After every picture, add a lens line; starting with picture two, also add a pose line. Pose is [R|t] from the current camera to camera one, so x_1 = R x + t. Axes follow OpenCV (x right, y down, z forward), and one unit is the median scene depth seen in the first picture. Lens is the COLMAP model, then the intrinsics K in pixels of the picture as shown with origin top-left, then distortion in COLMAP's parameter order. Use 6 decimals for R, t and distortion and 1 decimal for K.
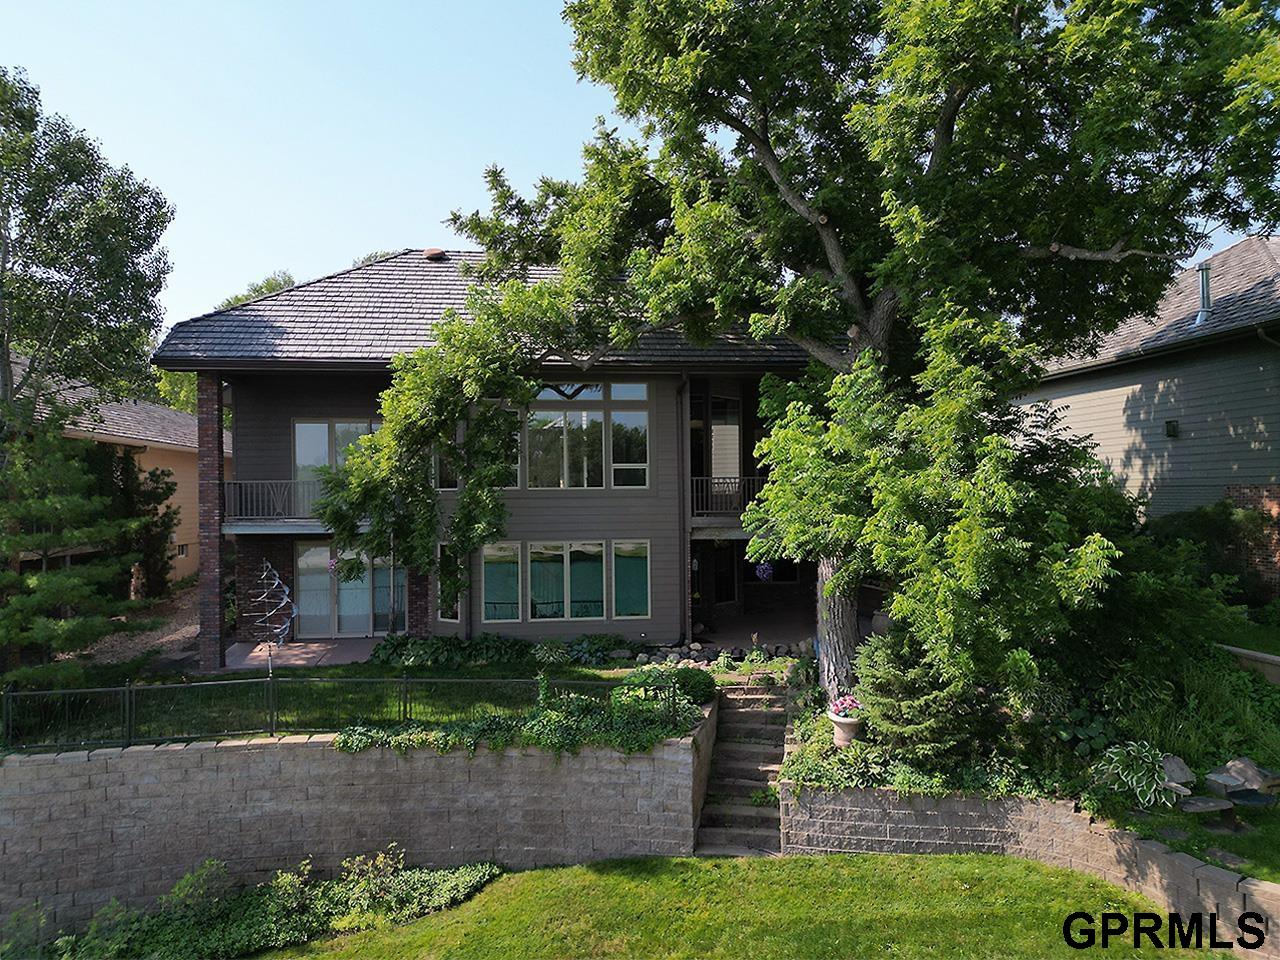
lens RADIAL K [[928.5, 0, 626.7], [0, 928.5, 502.2], [0, 0, 1]] dist [0.011188, -0.000014]
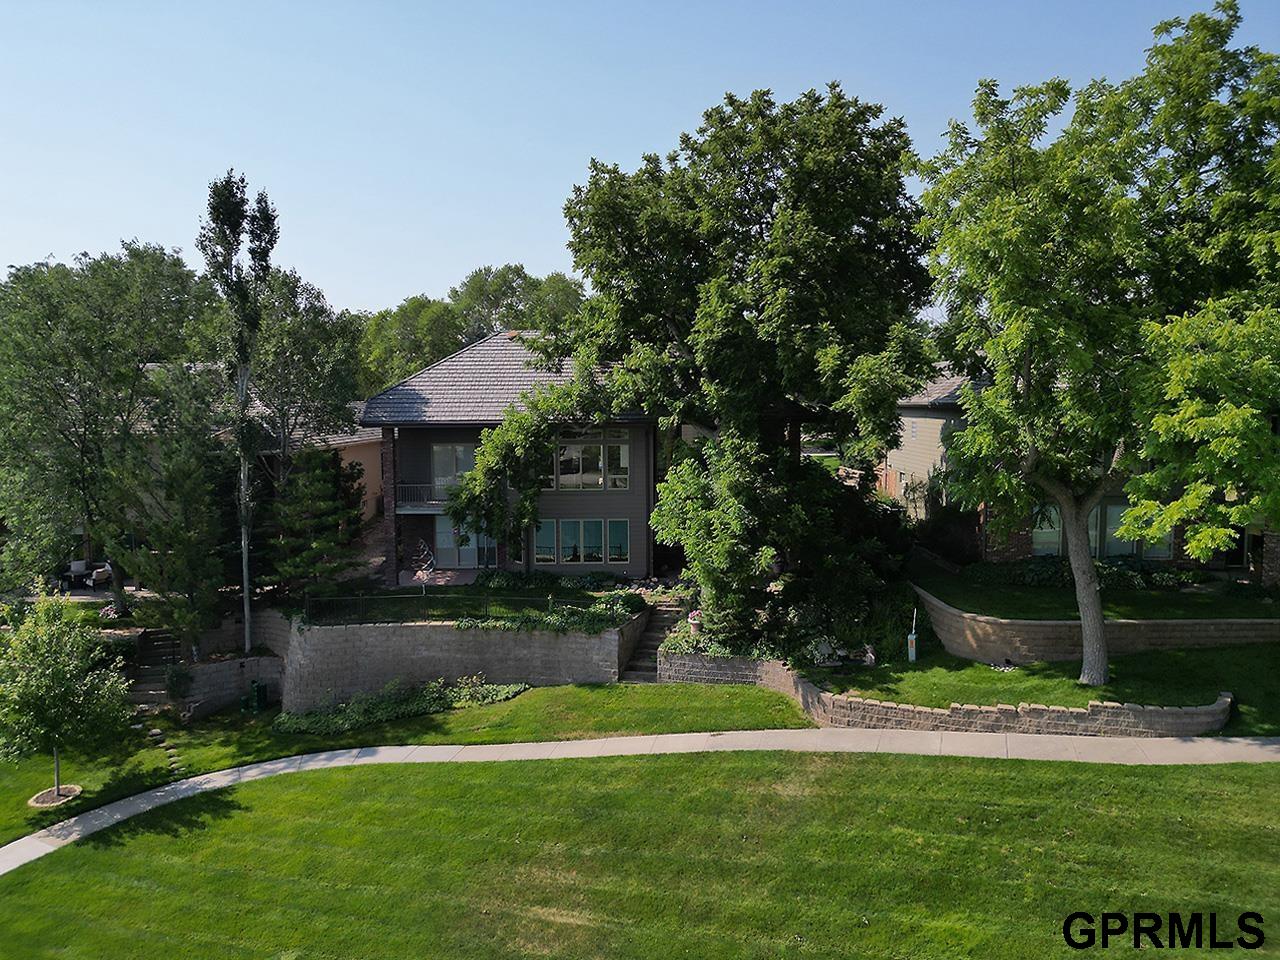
lens RADIAL K [[870.6, 0, 640.0], [0, 870.6, 480.0], [0, 0, 1]] dist [0.001919, -0.003113]
pose [[0.994050, 0.011794, -0.108281, 0.325665], [-0.003908, 0.997342, 0.072756, -0.223251], [0.108851, -0.071900, 0.991454, -0.918034]]
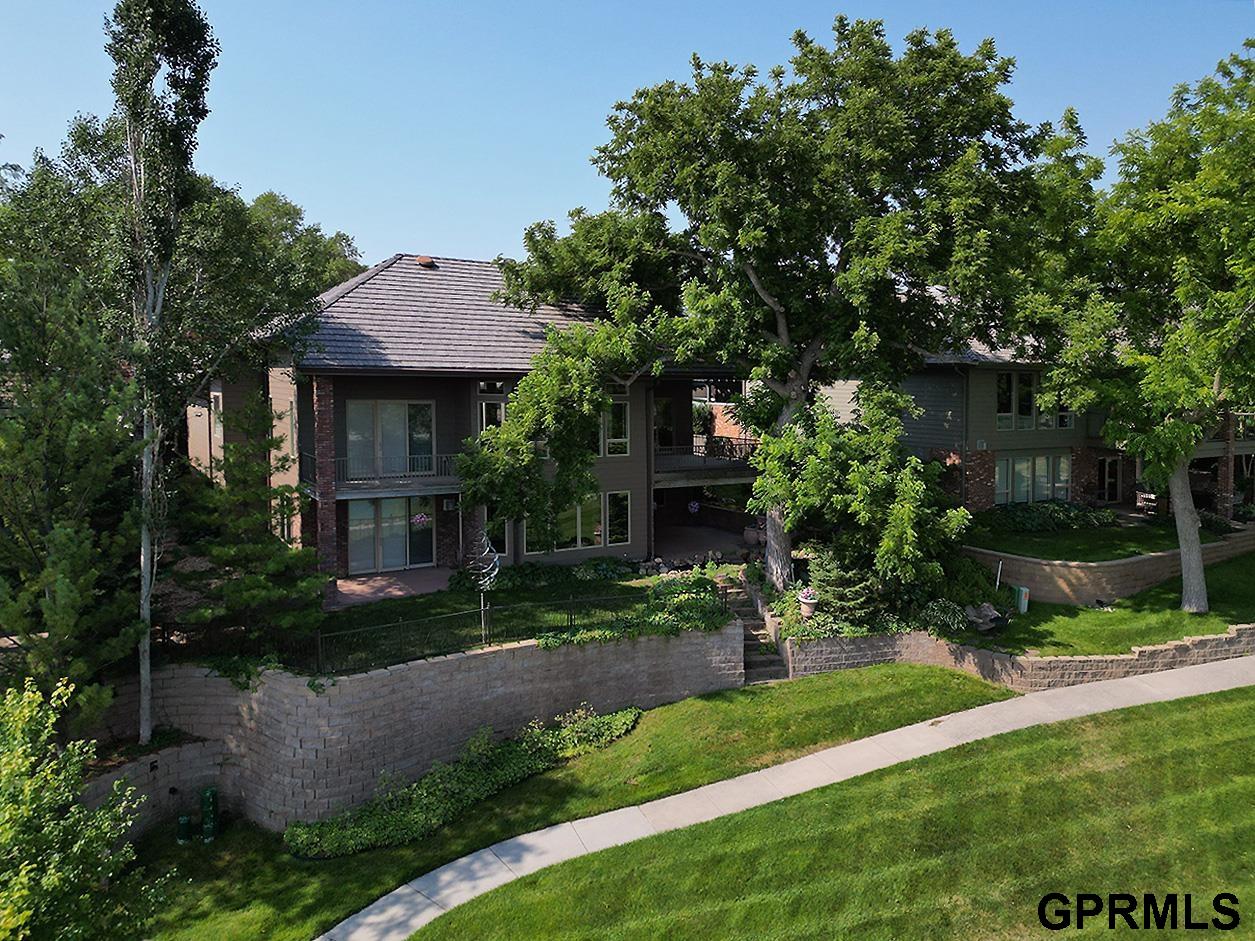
lens RADIAL K [[878.5, 0, 673.1], [0, 878.5, 422.5], [0, 0, 1]] dist [0.008110, 0.003107]
pose [[0.900550, -0.000189, 0.434752, -0.754230], [-0.014252, 0.999450, 0.029957, -0.160239], [-0.434519, -0.033173, 0.900052, -0.407289]]
